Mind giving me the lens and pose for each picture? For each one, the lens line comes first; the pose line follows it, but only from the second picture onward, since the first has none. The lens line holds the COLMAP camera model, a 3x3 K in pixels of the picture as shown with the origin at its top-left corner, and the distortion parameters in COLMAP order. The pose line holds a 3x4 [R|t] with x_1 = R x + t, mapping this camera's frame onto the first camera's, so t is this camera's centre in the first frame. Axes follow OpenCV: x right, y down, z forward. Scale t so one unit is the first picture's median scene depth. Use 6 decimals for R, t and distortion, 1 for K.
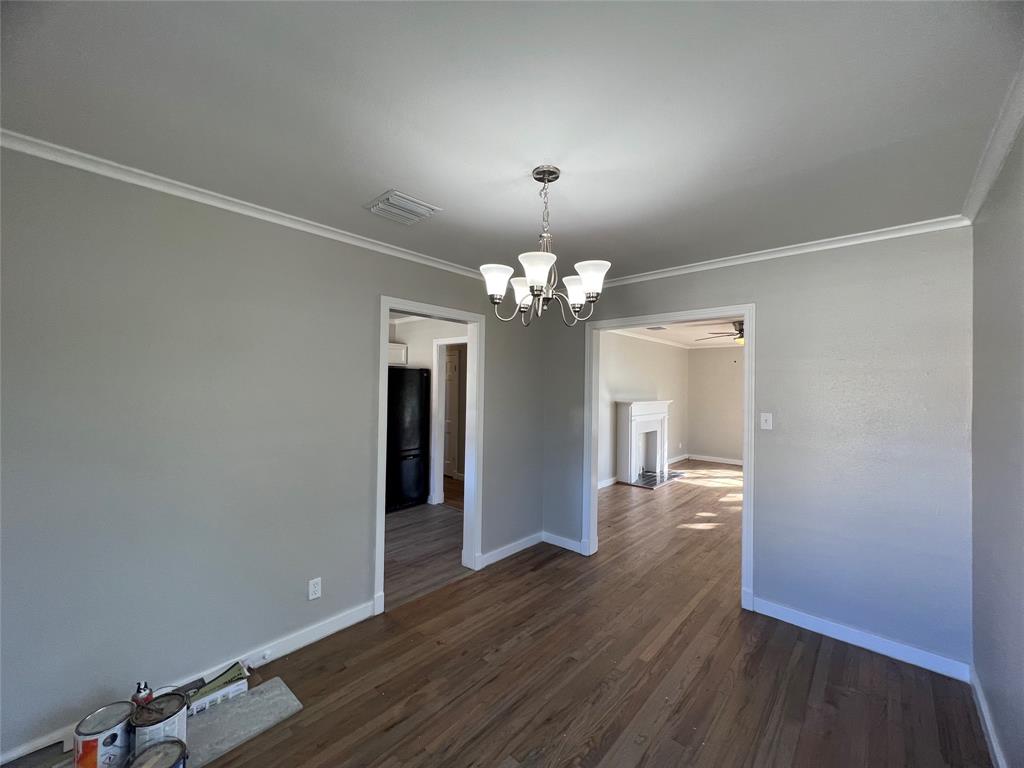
lens RADIAL K [[410.1, 0, 513.9], [0, 410.1, 381.8], [0, 0, 1]] dist [0.000601, -0.000035]
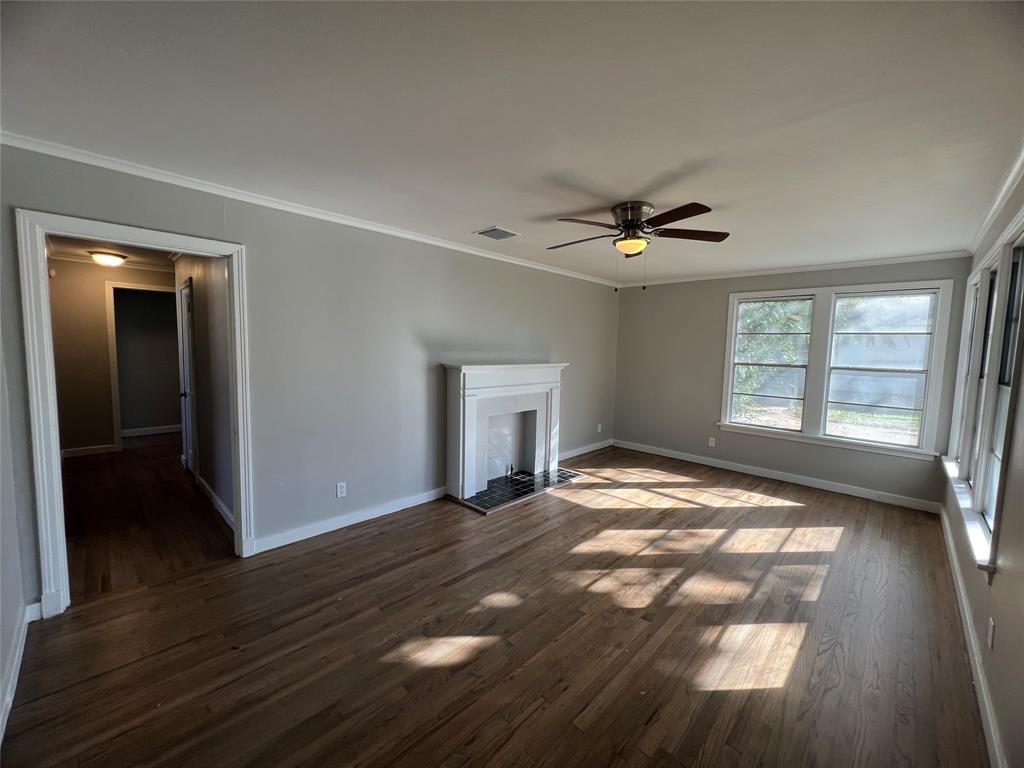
lens RADIAL K [[410.1, 0, 510.1], [0, 410.1, 384.0], [0, 0, 1]] dist [0.000601, -0.000035]
pose [[0.999293, 0.009456, -0.036387, 0.367877], [-0.005797, 0.995031, 0.099400, 0.016817], [0.037146, -0.099118, 0.994382, 0.407549]]
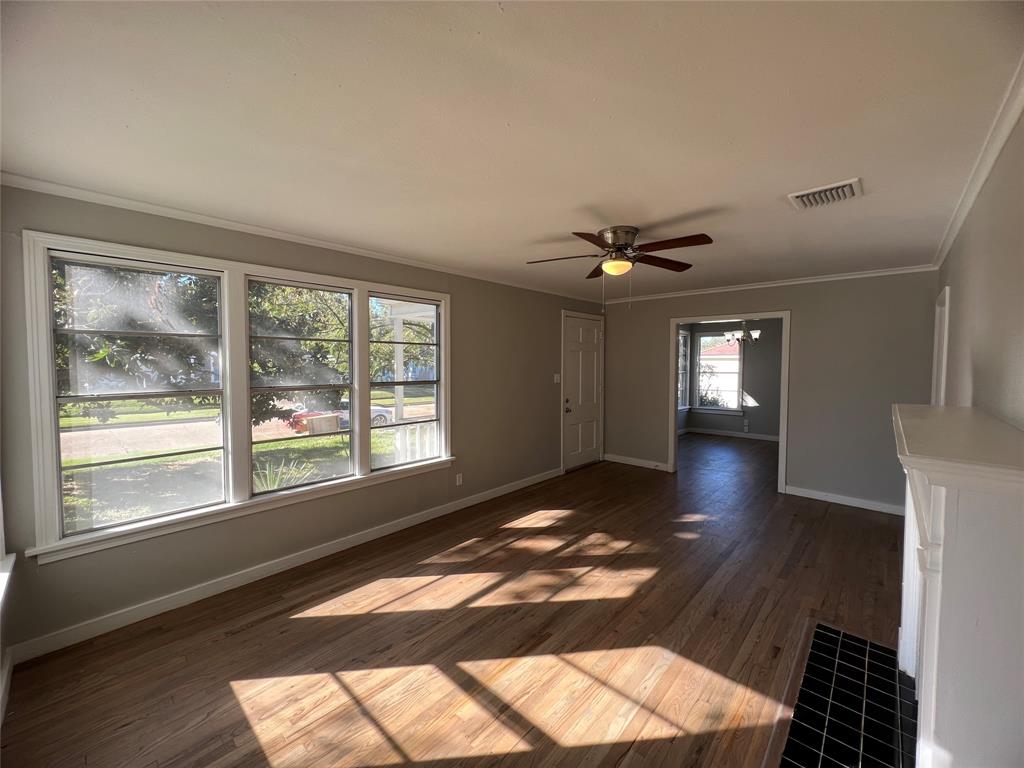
lens RADIAL K [[410.1, 0, 509.1], [0, 410.1, 381.5], [0, 0, 1]] dist [0.000601, -0.000035]
pose [[-0.999814, -0.017738, 0.007509, 0.586531], [-0.017482, 0.999309, 0.032805, 0.024945], [-0.008086, 0.032668, -0.999434, 1.294289]]
